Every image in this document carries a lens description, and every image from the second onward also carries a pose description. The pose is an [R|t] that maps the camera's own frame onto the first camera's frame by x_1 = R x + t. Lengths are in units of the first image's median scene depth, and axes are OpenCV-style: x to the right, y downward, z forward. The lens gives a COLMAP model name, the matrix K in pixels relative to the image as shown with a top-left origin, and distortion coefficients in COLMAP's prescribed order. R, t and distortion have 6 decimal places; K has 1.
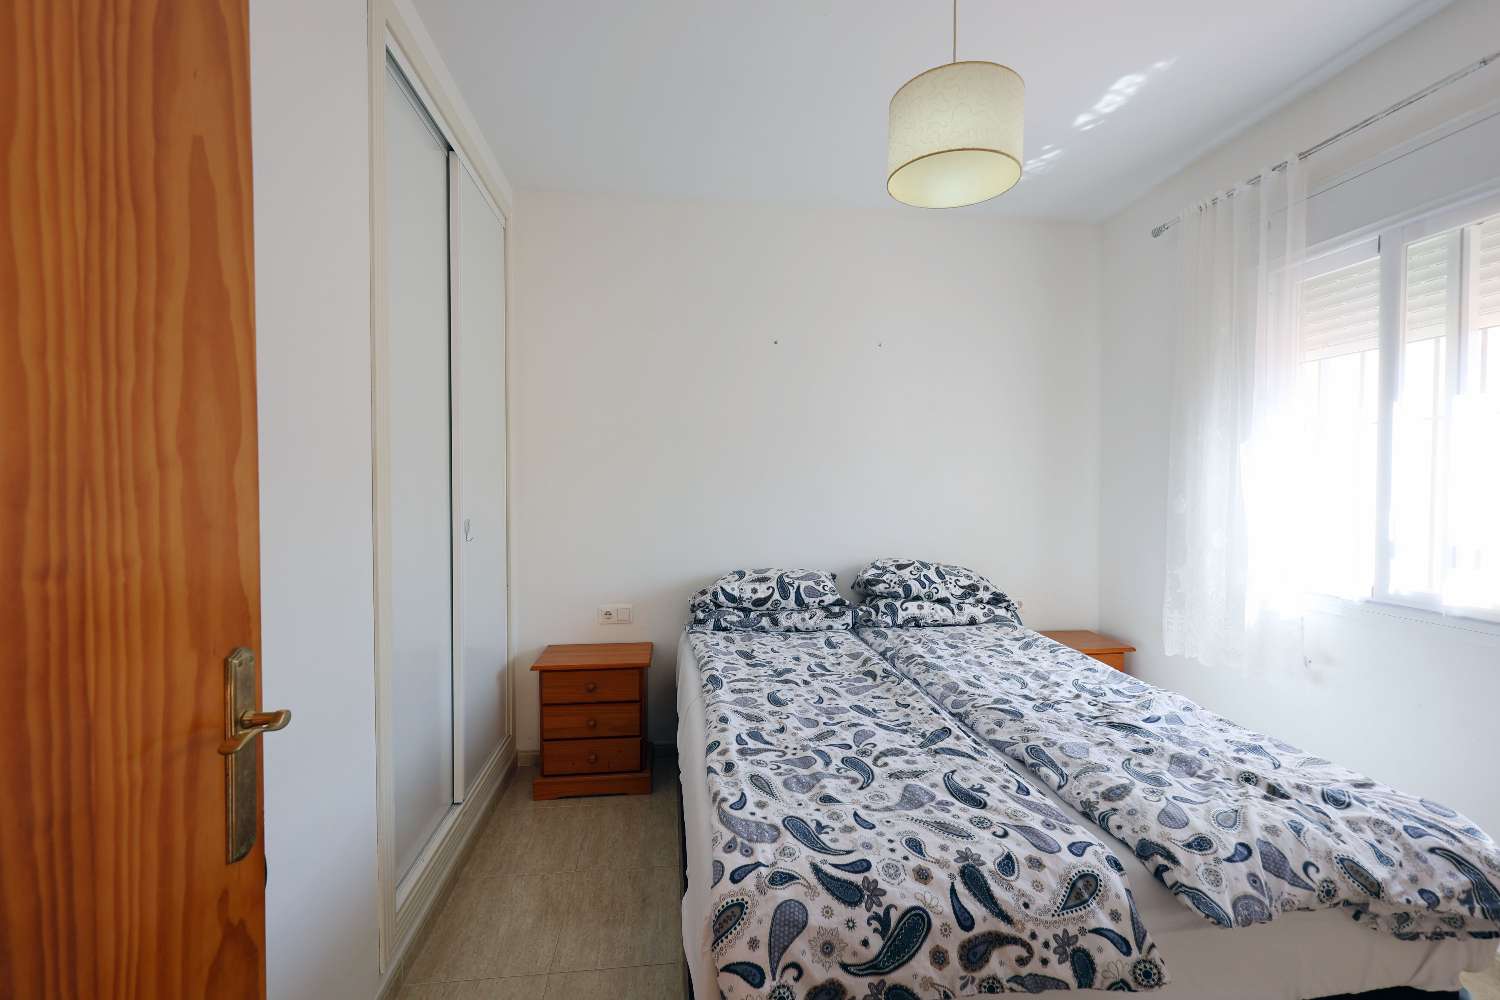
lens RADIAL K [[652.3, 0, 751.1], [0, 652.3, 494.2], [0, 0, 1]] dist [-0.000234, 0.007142]
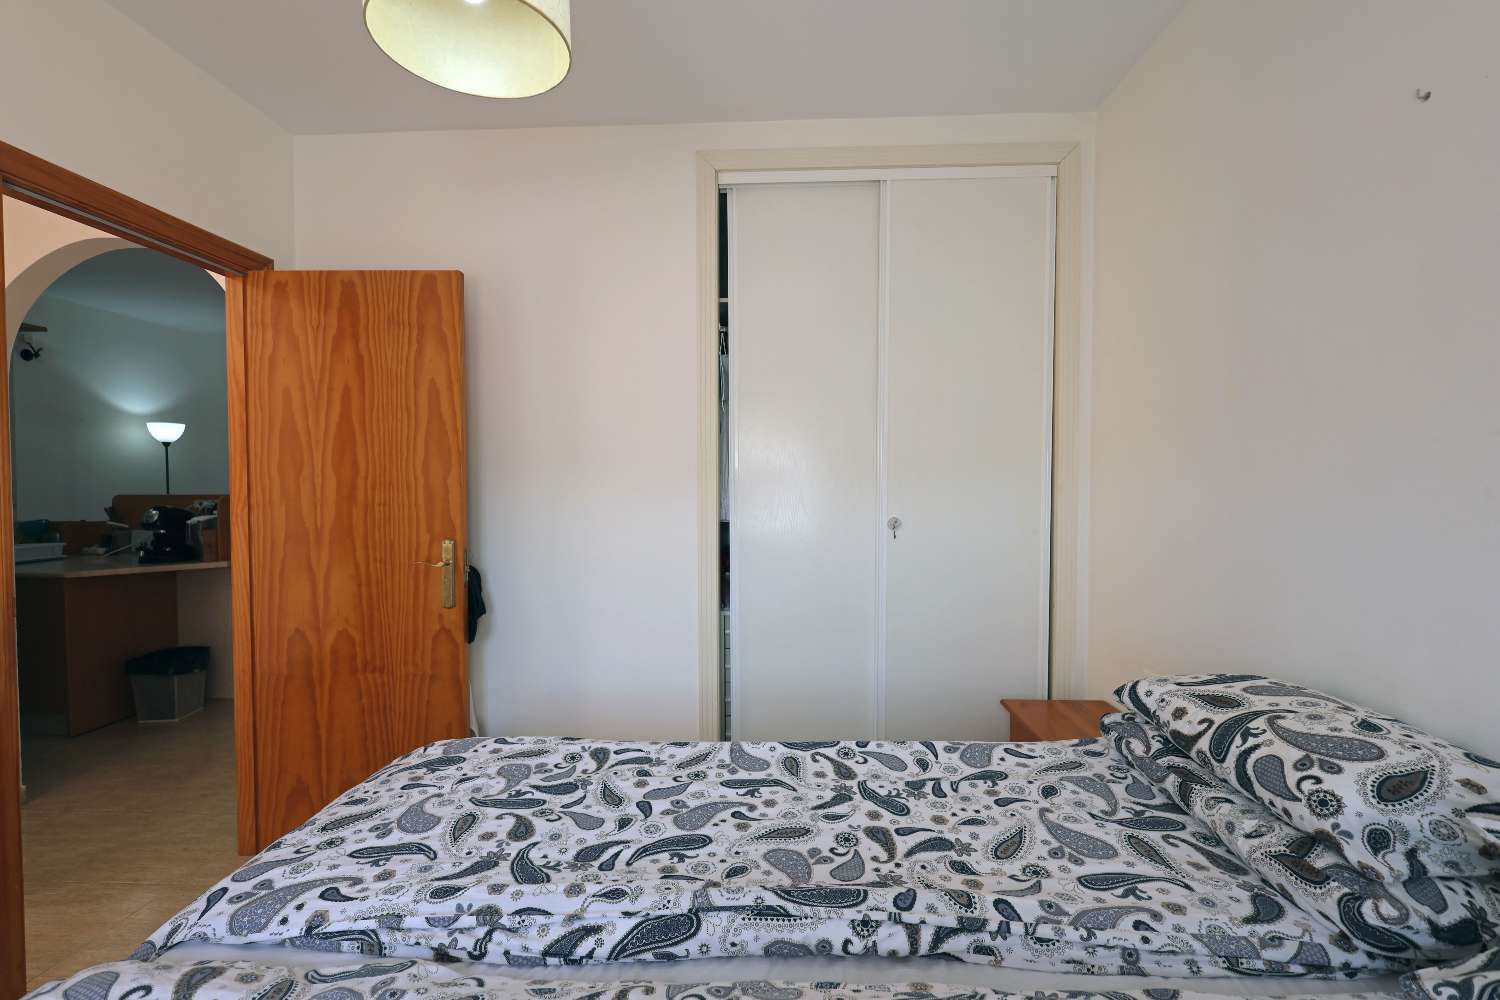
lens RADIAL K [[652.3, 0, 751.1], [0, 652.3, 494.2], [0, 0, 1]] dist [-0.000234, 0.007142]
pose [[-0.174035, 0.021271, -0.984510, 1.075444], [-0.014743, 0.999598, 0.024203, -0.034274], [0.984629, 0.018727, -0.173652, 1.612909]]
